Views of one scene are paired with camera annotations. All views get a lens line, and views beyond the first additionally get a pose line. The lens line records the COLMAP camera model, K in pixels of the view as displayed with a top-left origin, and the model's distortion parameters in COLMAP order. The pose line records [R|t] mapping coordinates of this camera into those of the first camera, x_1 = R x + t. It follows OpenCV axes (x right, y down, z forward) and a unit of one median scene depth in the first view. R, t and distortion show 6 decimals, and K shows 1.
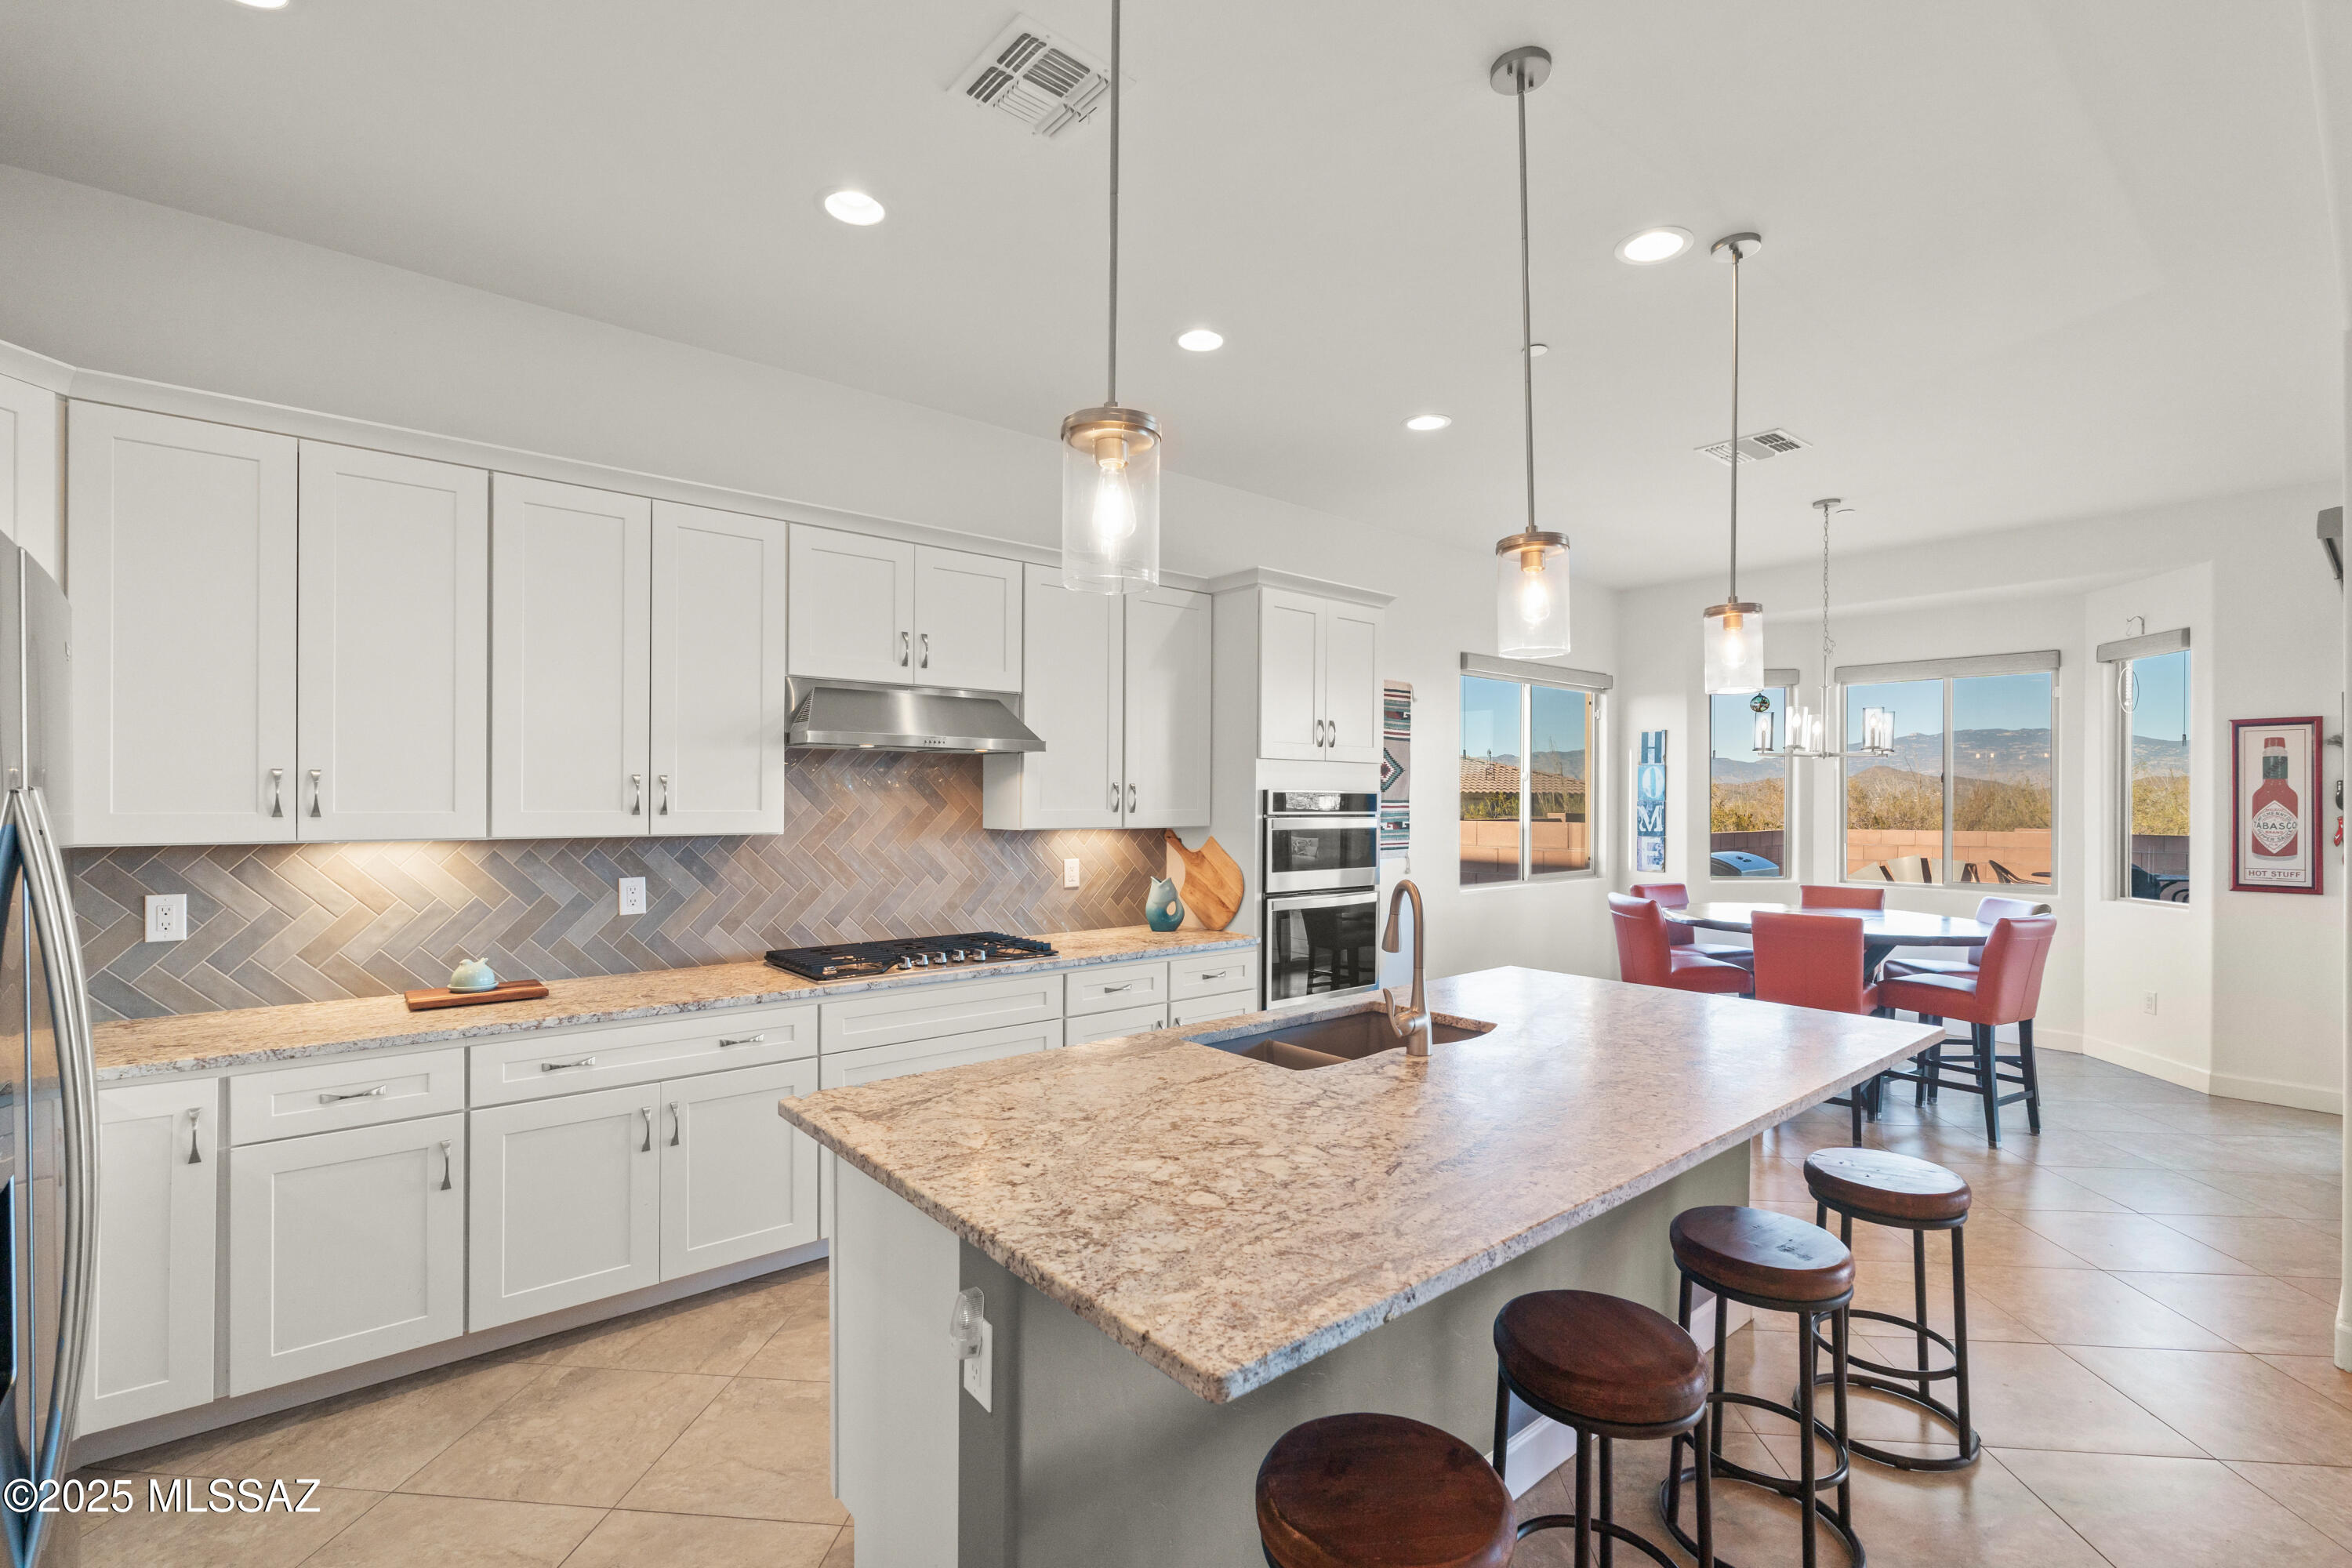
lens RADIAL K [[1040.0, 0, 1178.7], [0, 1040.0, 798.2], [0, 0, 1]] dist [-0.001970, -0.000214]
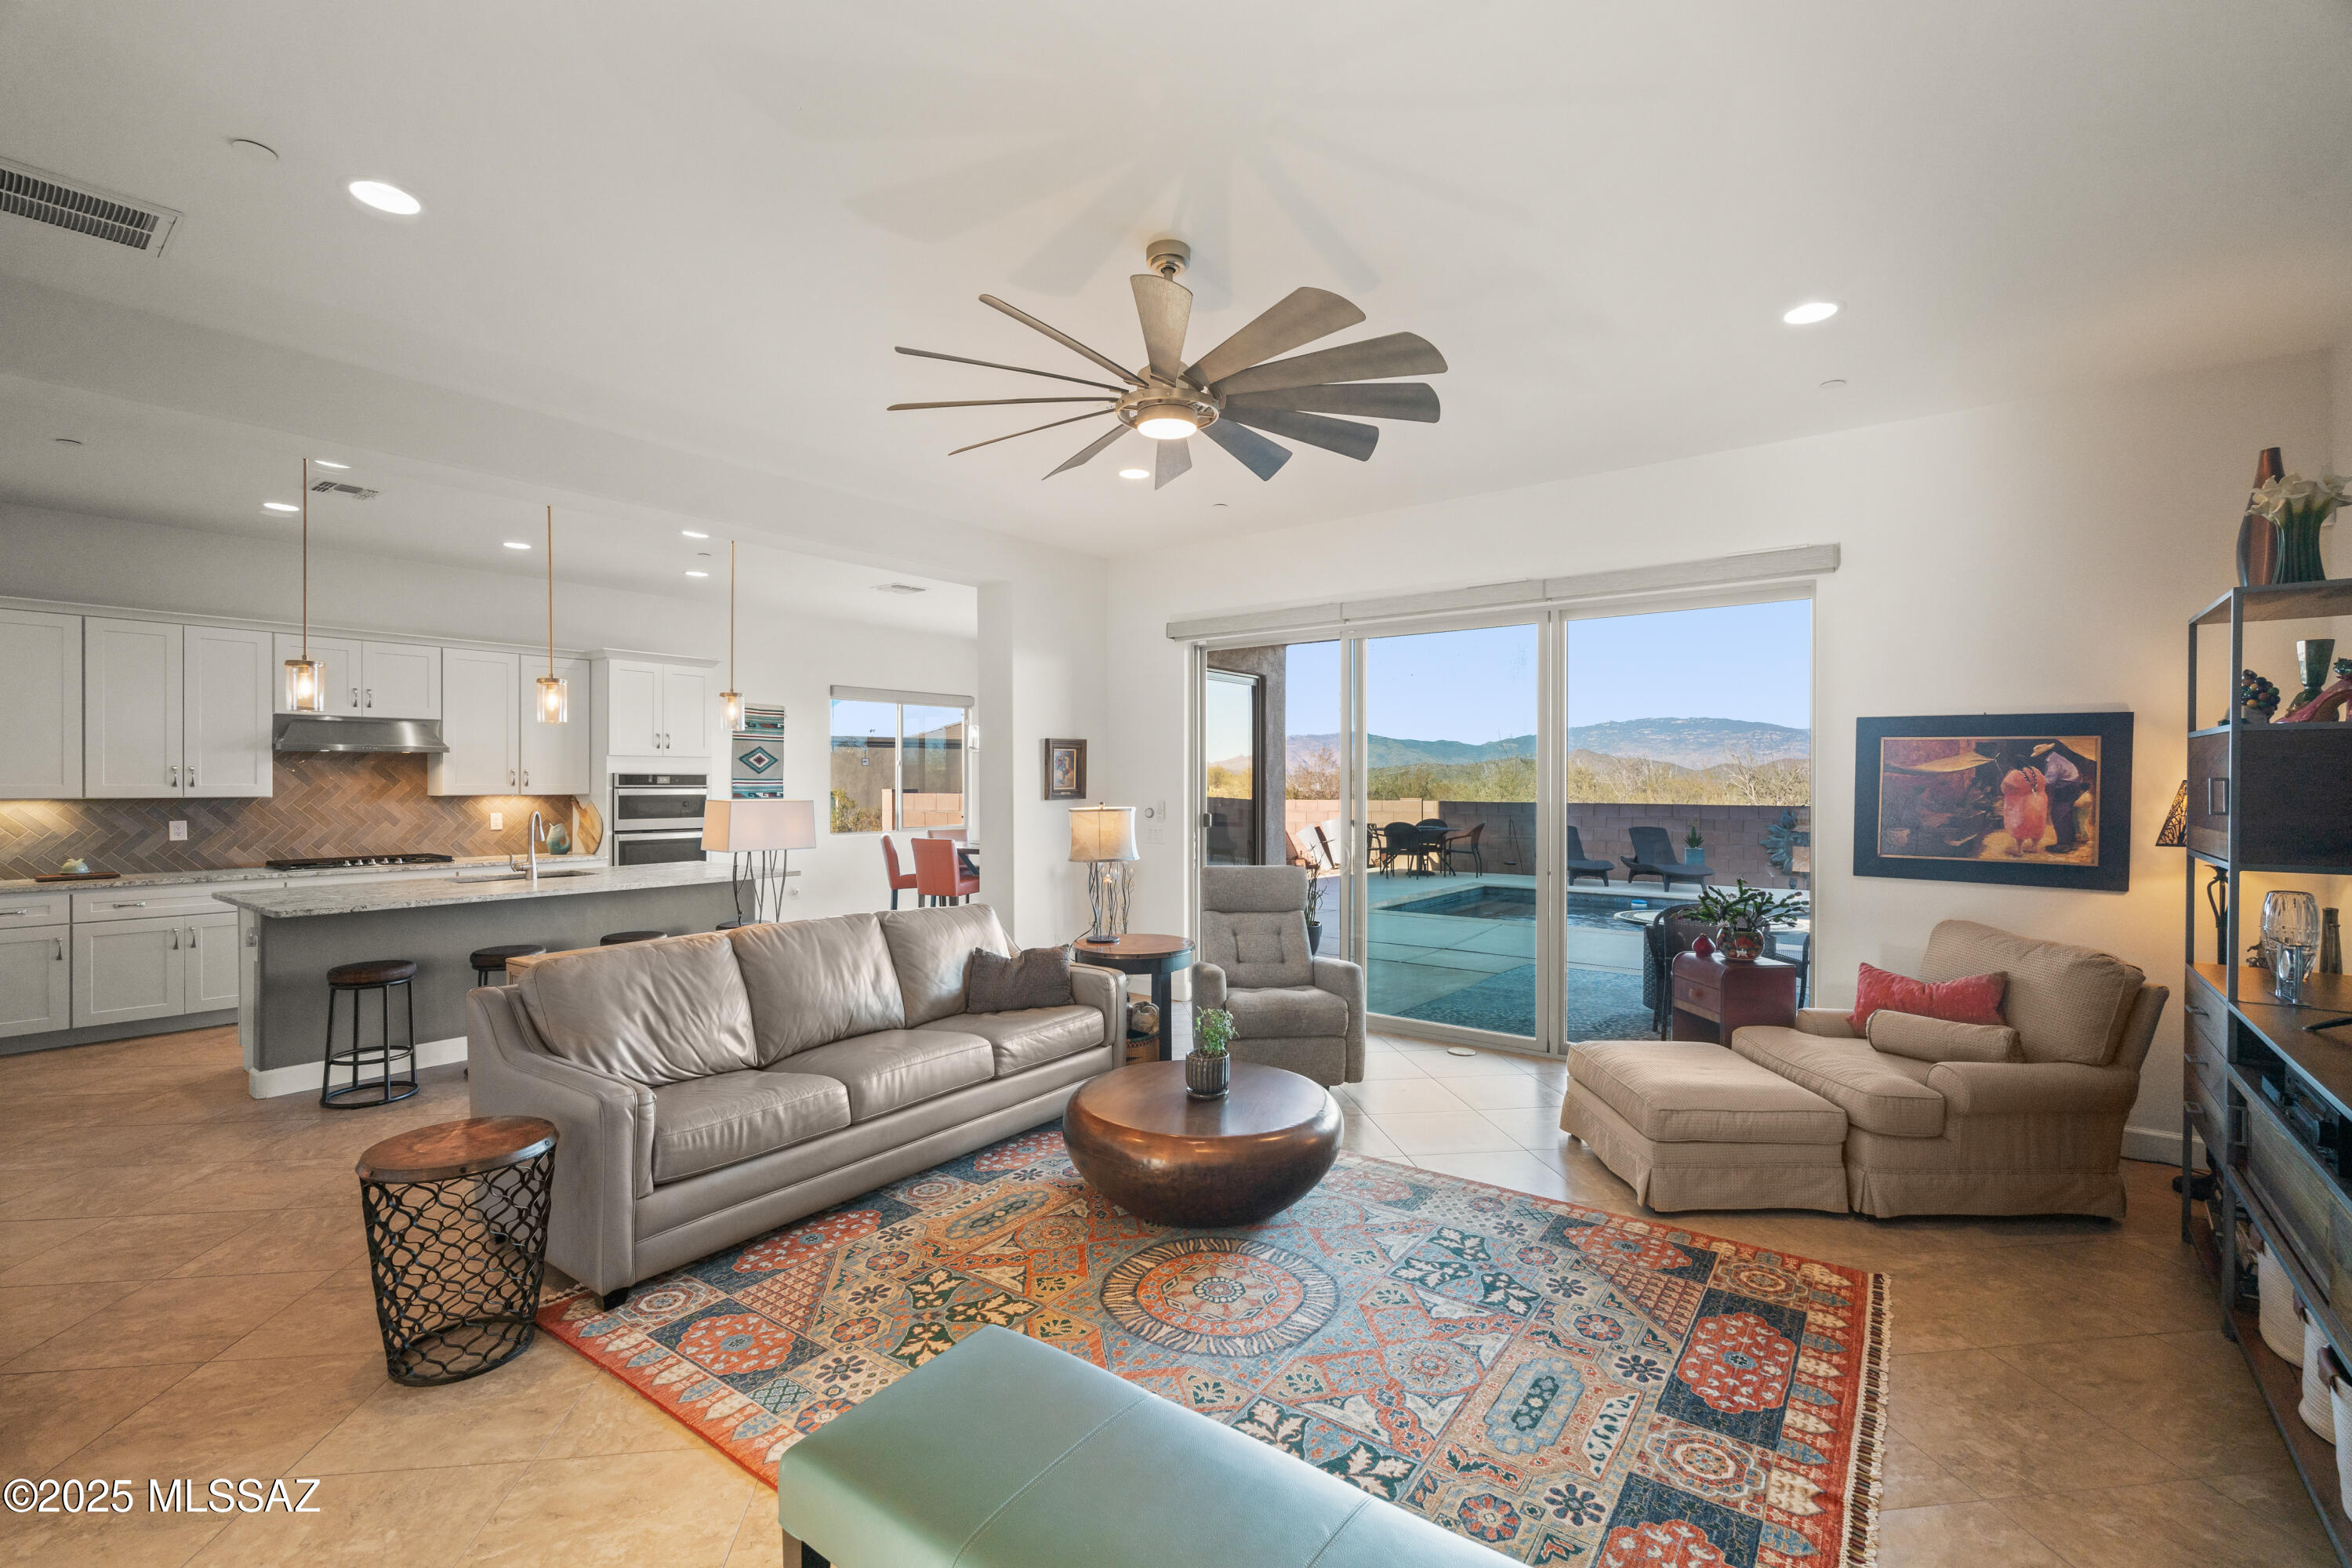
lens RADIAL K [[1030.3, 0, 1176.0], [0, 1030.3, 784.0], [0, 0, 1]] dist [-0.002708, 0.000108]
pose [[0.977426, -0.004862, 0.211223, 0.798365], [0.004094, 0.999983, 0.004077, 0.009283], [-0.211239, -0.003120, 0.977429, -1.128789]]
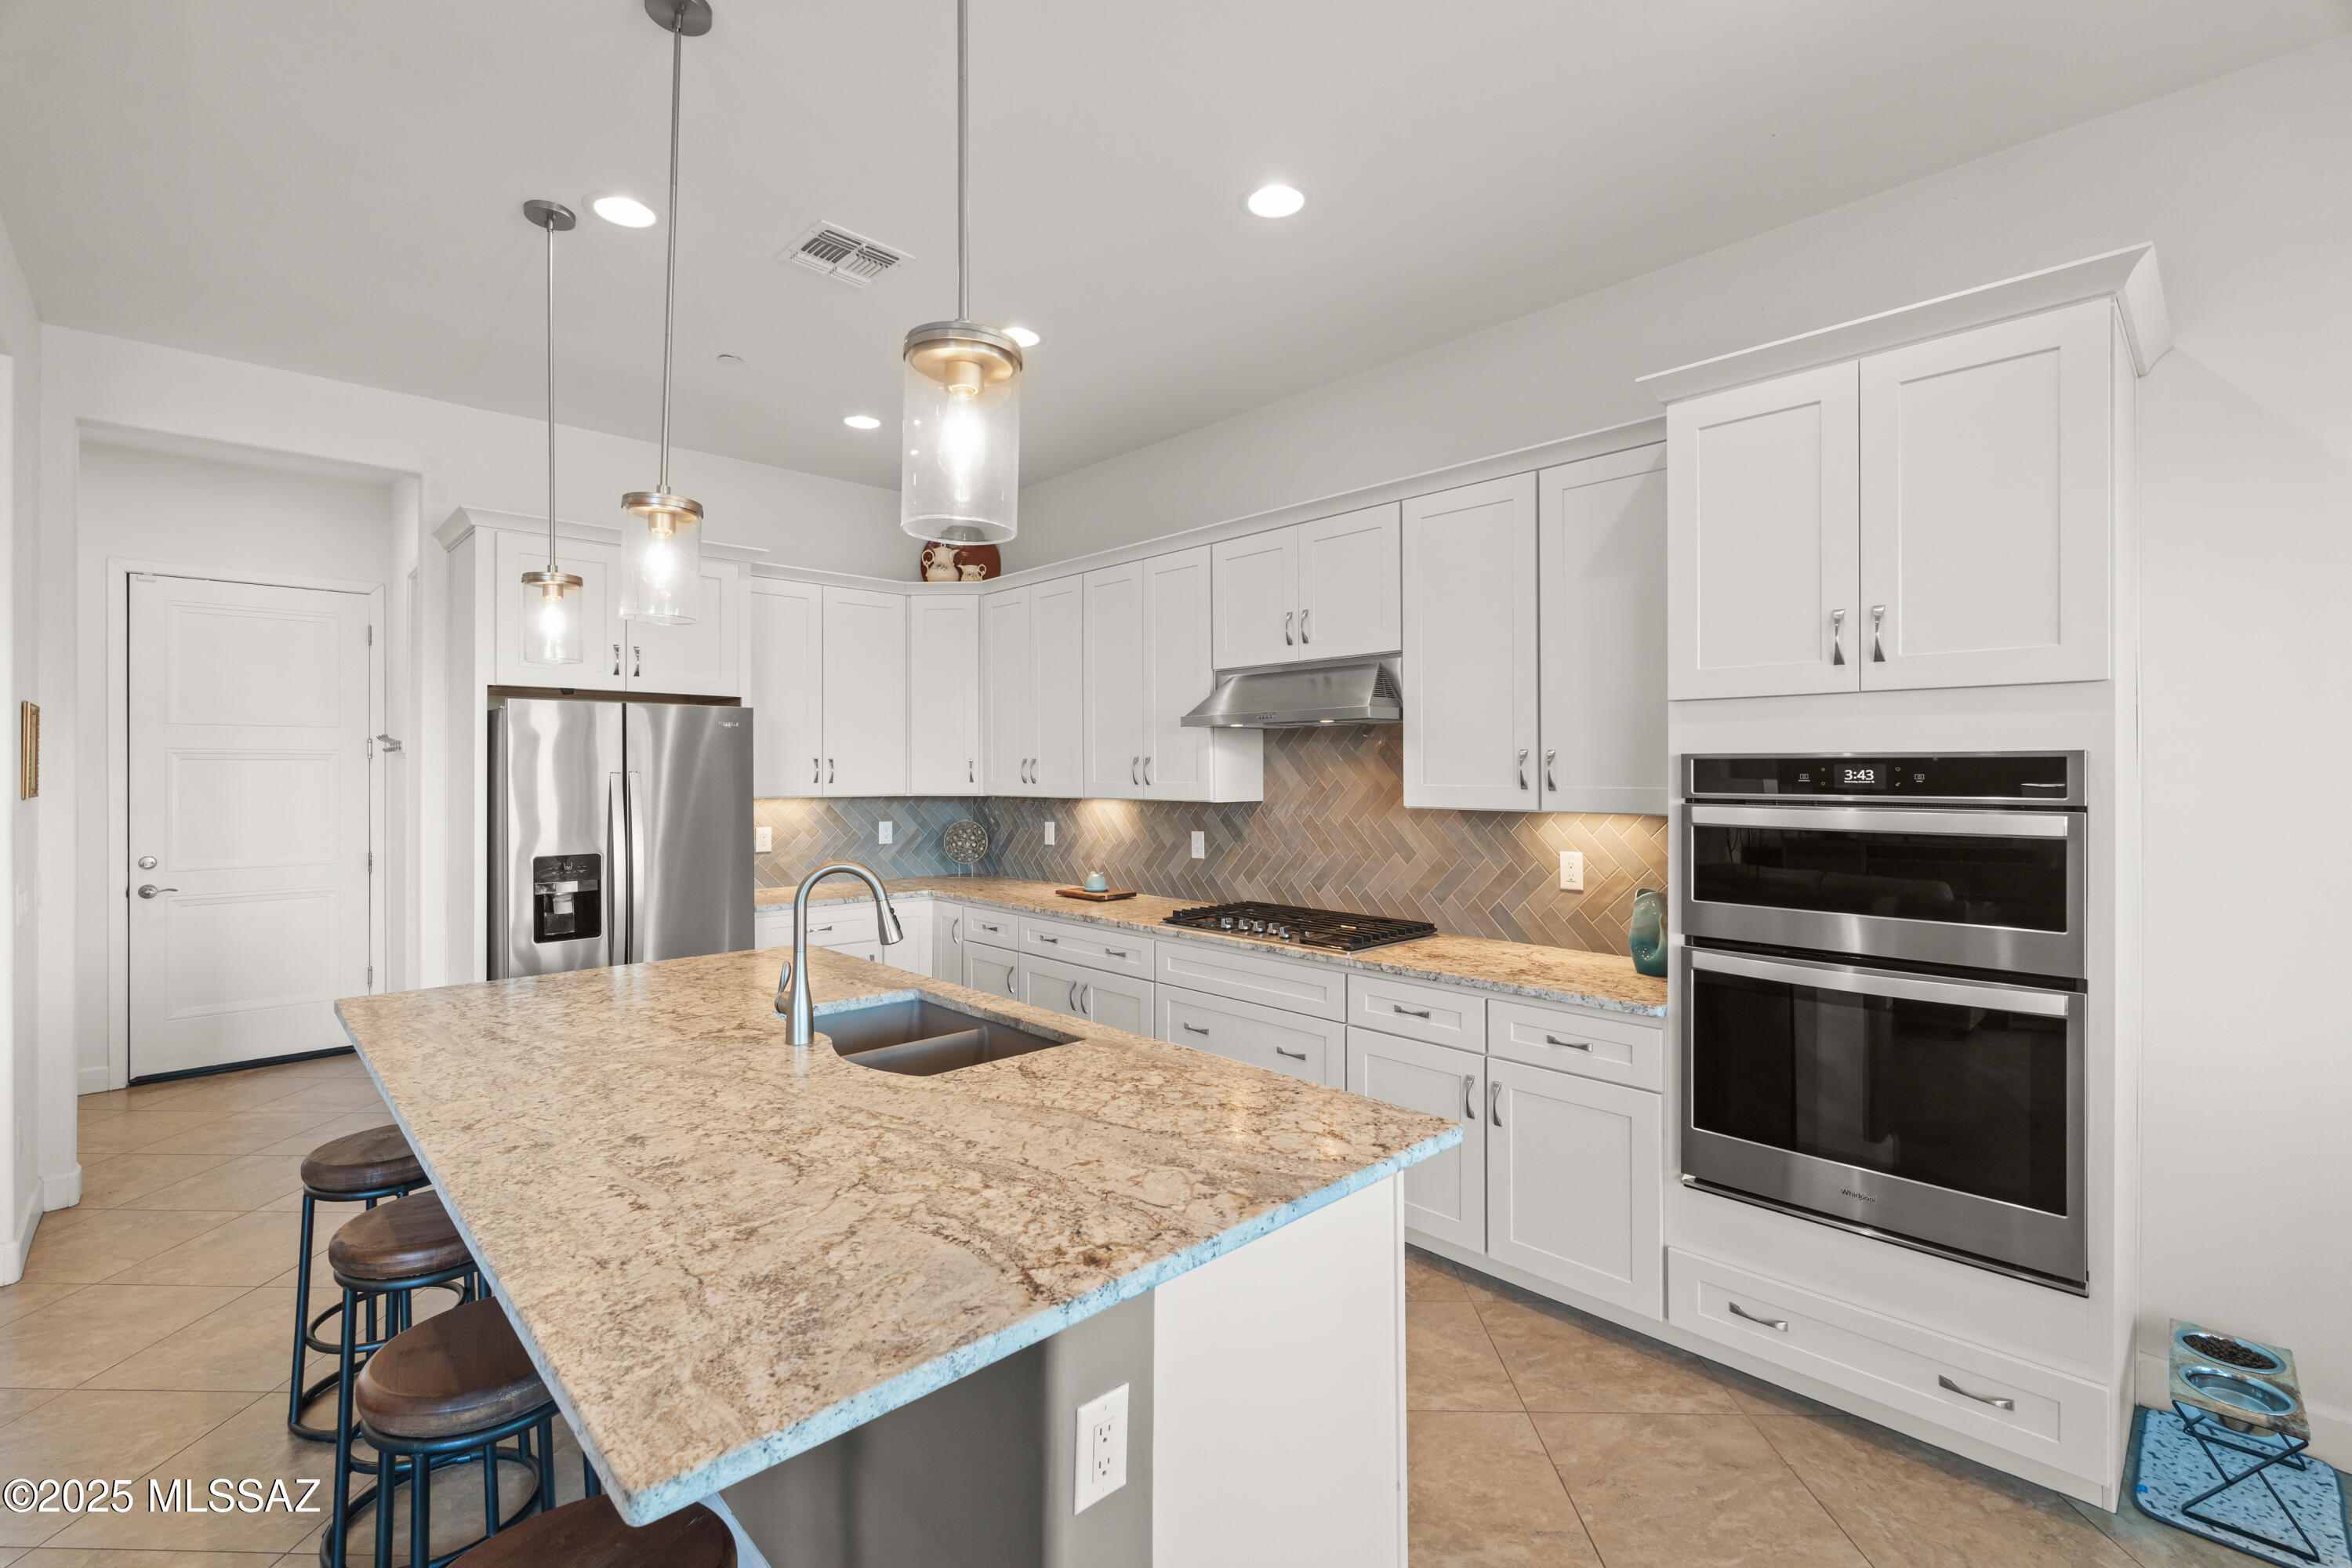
lens RADIAL K [[1030.3, 0, 1176.0], [0, 1030.3, 784.0], [0, 0, 1]] dist [-0.002708, 0.000108]
pose [[0.067646, 0.008316, -0.997675, 0.774917], [0.003995, 0.999955, 0.008606, 0.002374], [0.997701, -0.004568, 0.067610, 0.834853]]
